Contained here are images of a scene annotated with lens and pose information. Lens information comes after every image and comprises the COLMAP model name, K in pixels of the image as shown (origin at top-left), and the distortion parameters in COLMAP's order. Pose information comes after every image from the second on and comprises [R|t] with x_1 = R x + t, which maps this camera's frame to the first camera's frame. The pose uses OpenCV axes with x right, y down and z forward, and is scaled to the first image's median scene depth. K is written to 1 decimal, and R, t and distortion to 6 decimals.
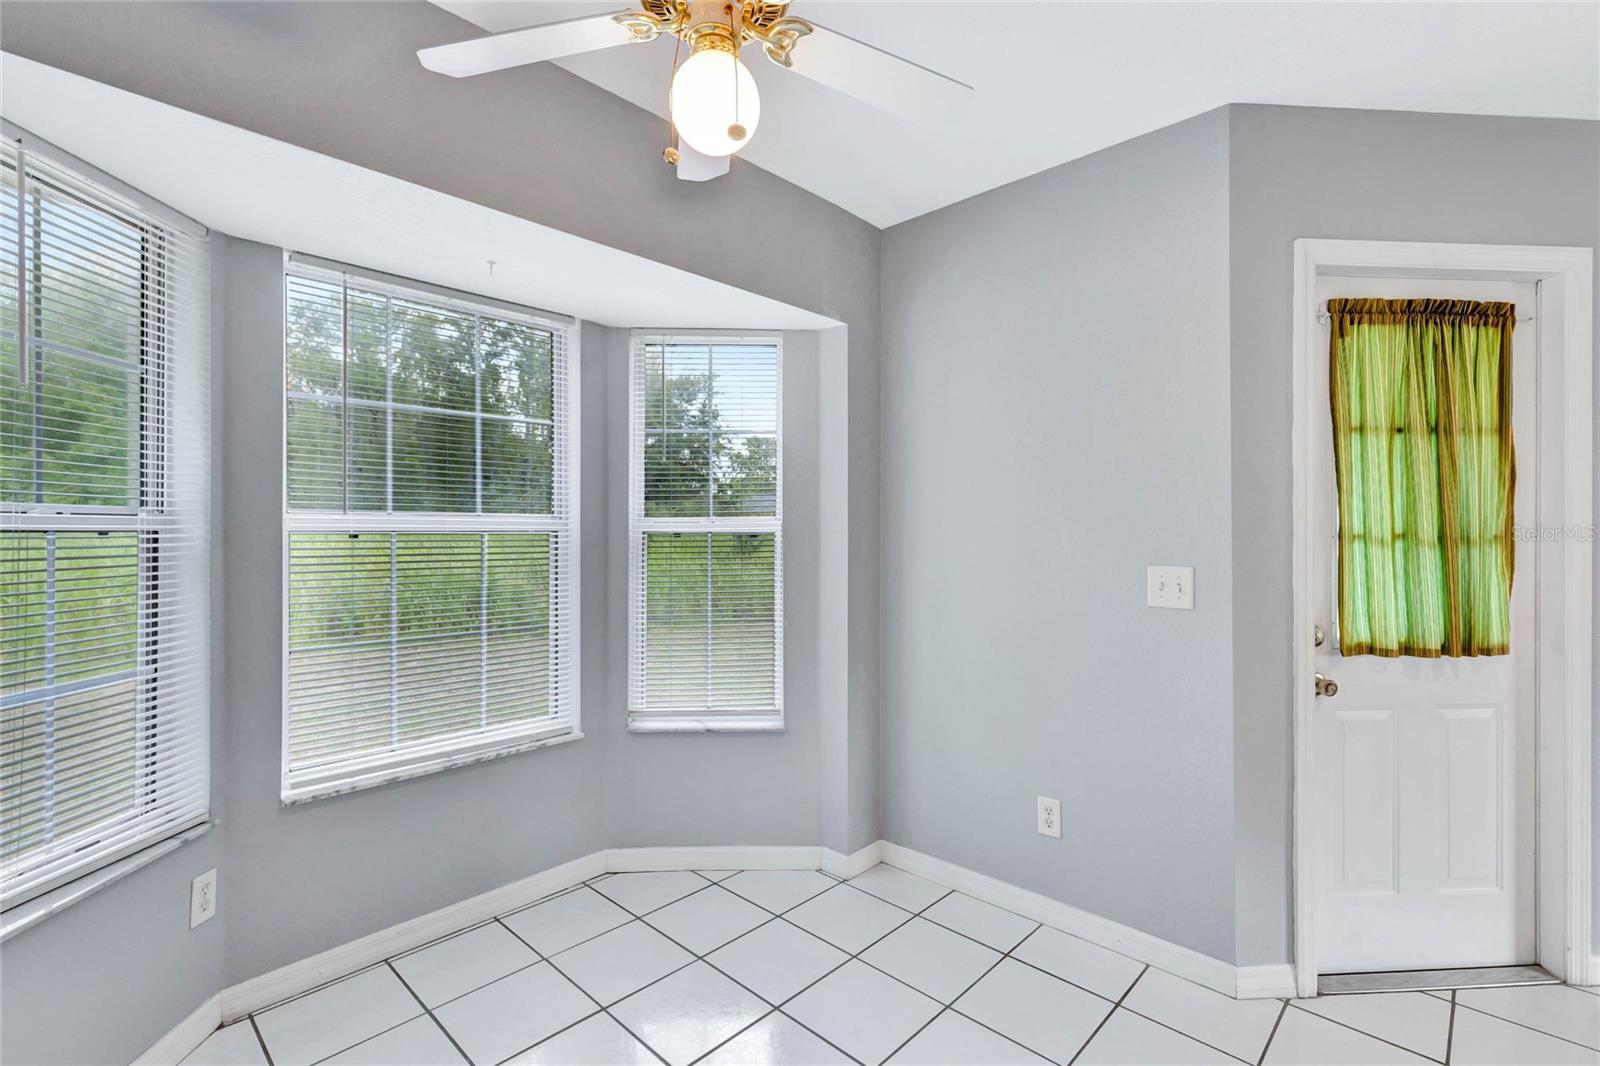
lens RADIAL K [[733.2, 0, 800.0], [0, 733.2, 533.0], [0, 0, 1]] dist [-0.000706, -0.000080]
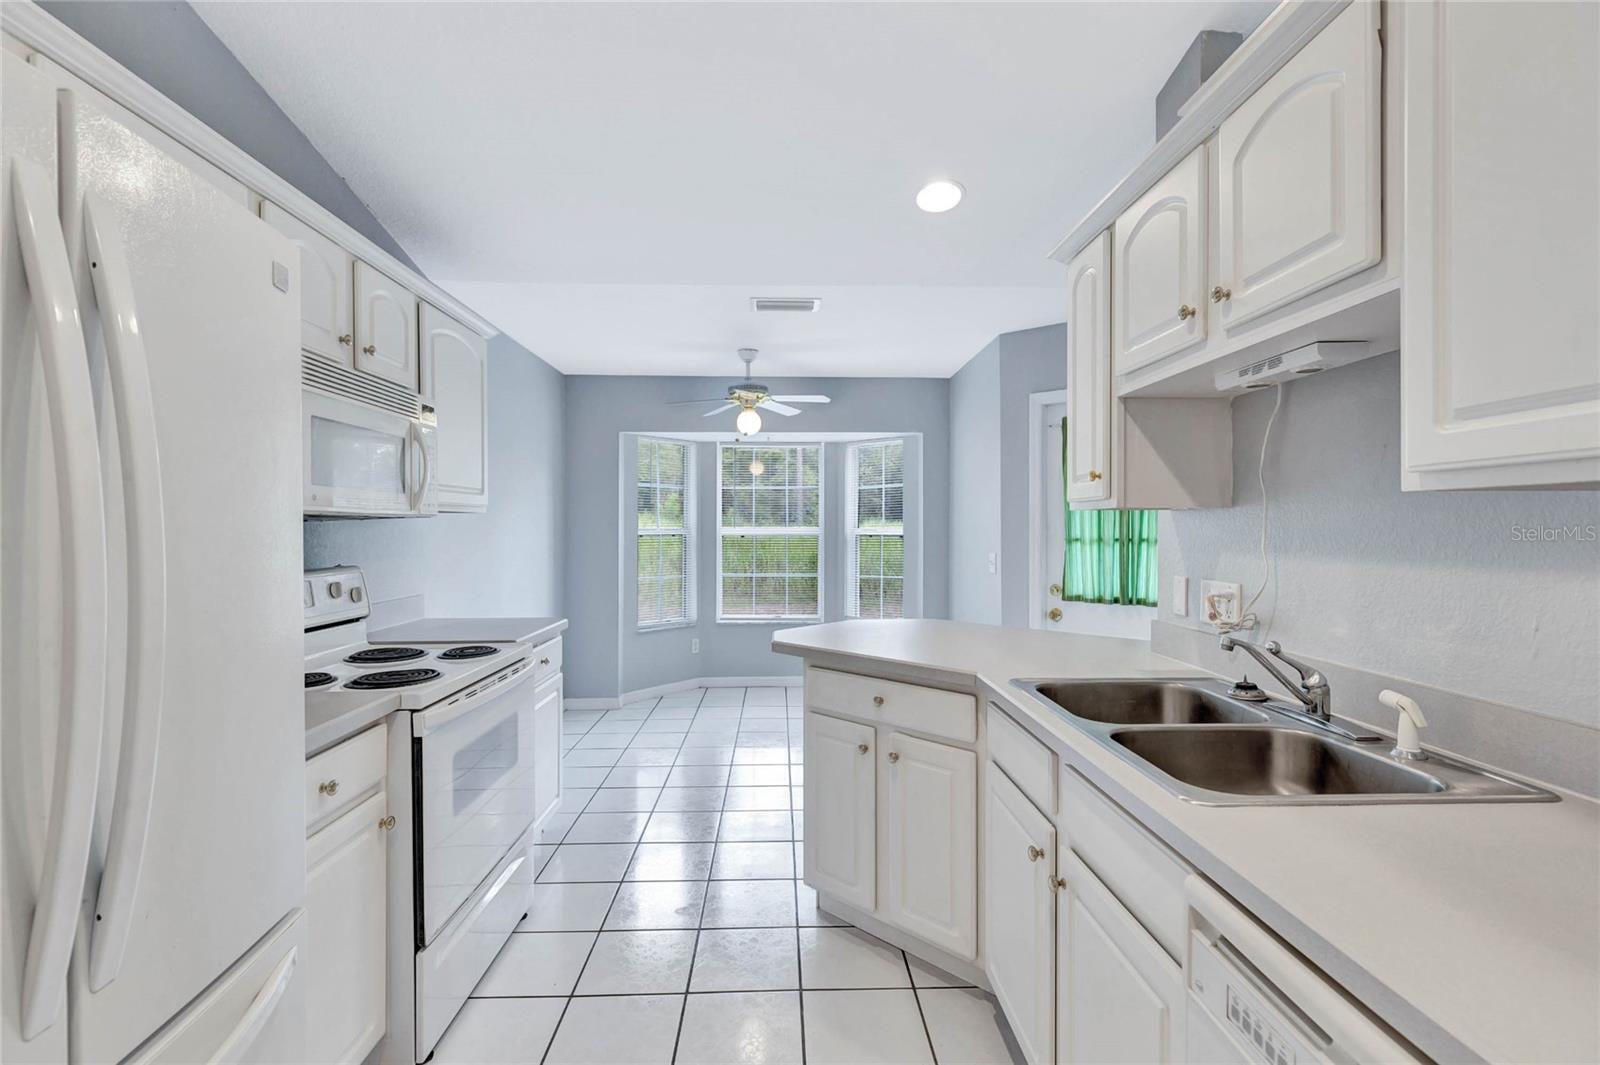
lens RADIAL K [[705.1, 0, 800.0], [0, 705.1, 532.5], [0, 0, 1]] dist [-0.001055, -0.000099]
pose [[0.715725, 0.003157, -0.698375, 1.546504], [0.001740, 0.999979, 0.006303, -0.027217], [0.698380, -0.005726, 0.715704, -0.832151]]
